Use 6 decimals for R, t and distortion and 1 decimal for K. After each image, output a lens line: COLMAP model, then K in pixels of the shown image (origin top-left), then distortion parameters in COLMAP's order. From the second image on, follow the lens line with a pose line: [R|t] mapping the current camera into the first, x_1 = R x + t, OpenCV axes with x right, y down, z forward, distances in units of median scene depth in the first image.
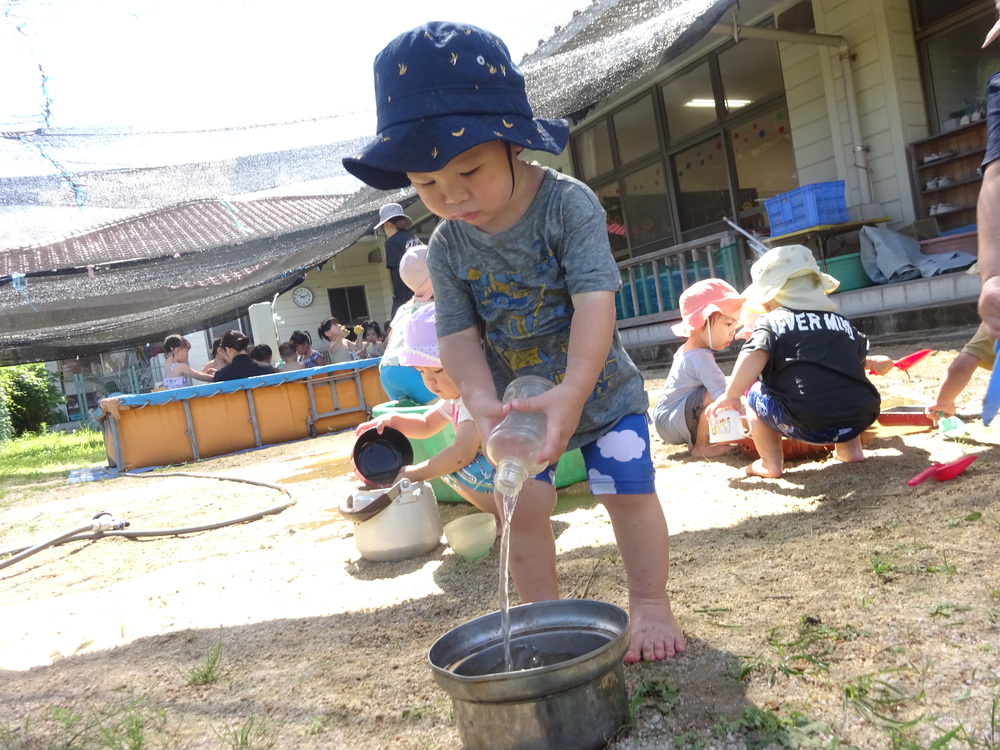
lens RADIAL K [[747.5, 0, 500.0], [0, 747.5, 375.0], [0, 0, 1]] dist [-0.003358, -0.003815]
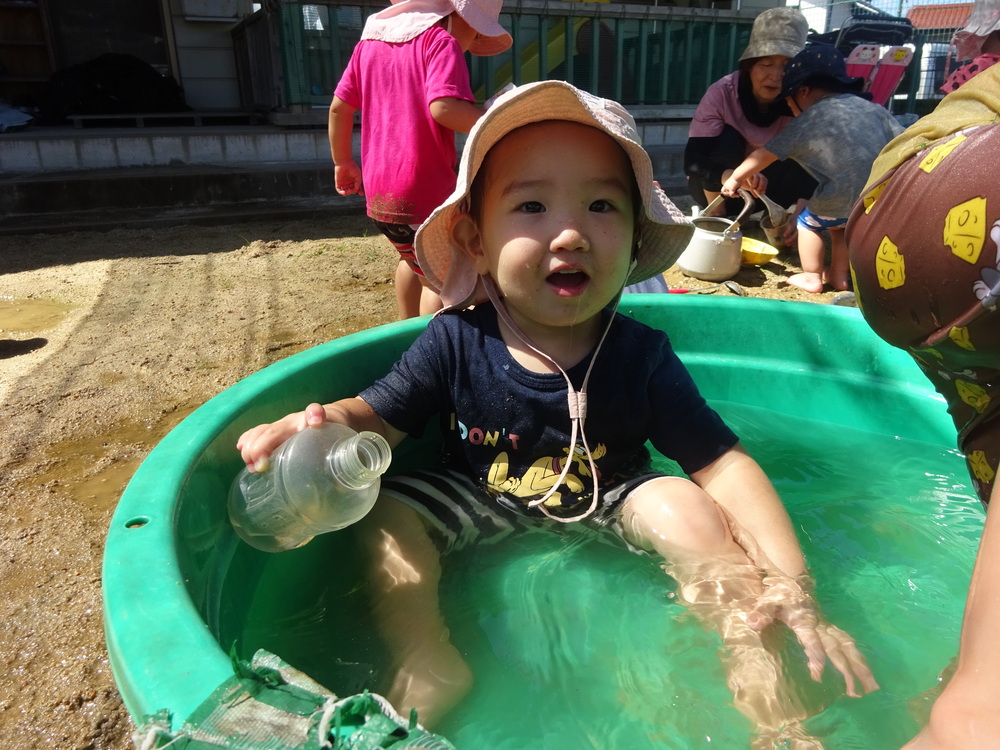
lens RADIAL K [[735.0, 0, 500.0], [0, 735.0, 375.0], [0, 0, 1]] dist [0.001077, -0.005661]
pose [[0.080383, -0.176763, 0.980966, -0.095905], [0.029233, 0.984145, 0.174940, -0.012834], [-0.996335, 0.014614, 0.084276, 0.418805]]
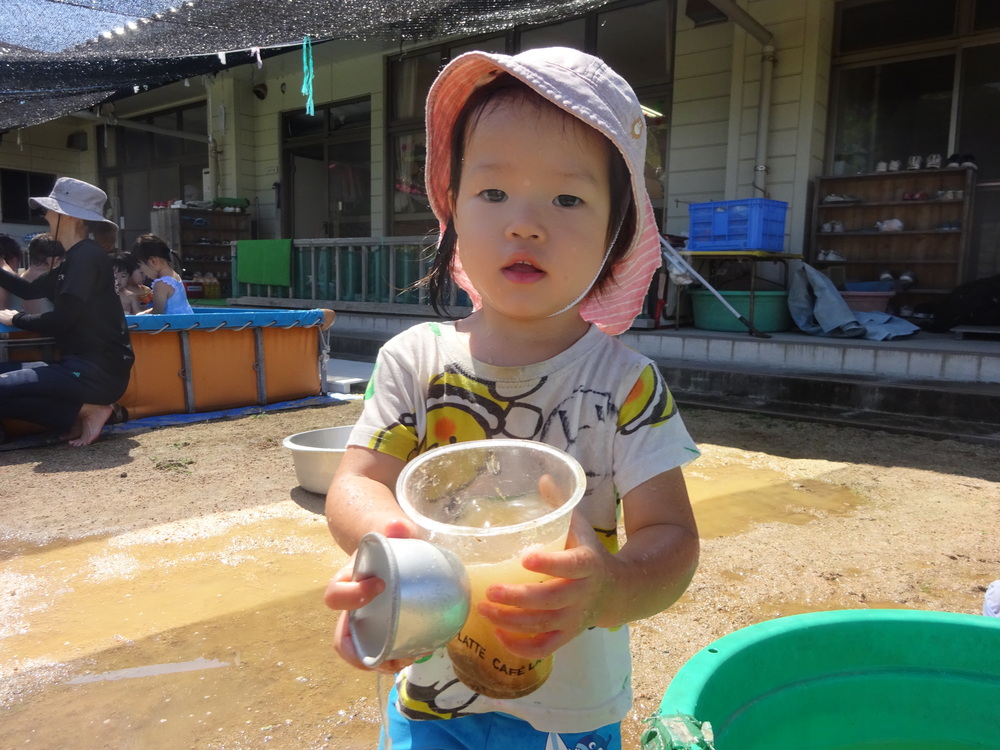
lens RADIAL K [[747.5, 0, 500.0], [0, 747.5, 375.0], [0, 0, 1]] dist [-0.003358, -0.003815]
pose [[0.905981, 0.141759, 0.398877, -0.135910], [-0.164411, 0.986125, 0.022966, -0.037339], [-0.390086, -0.086387, 0.916717, 0.345488]]
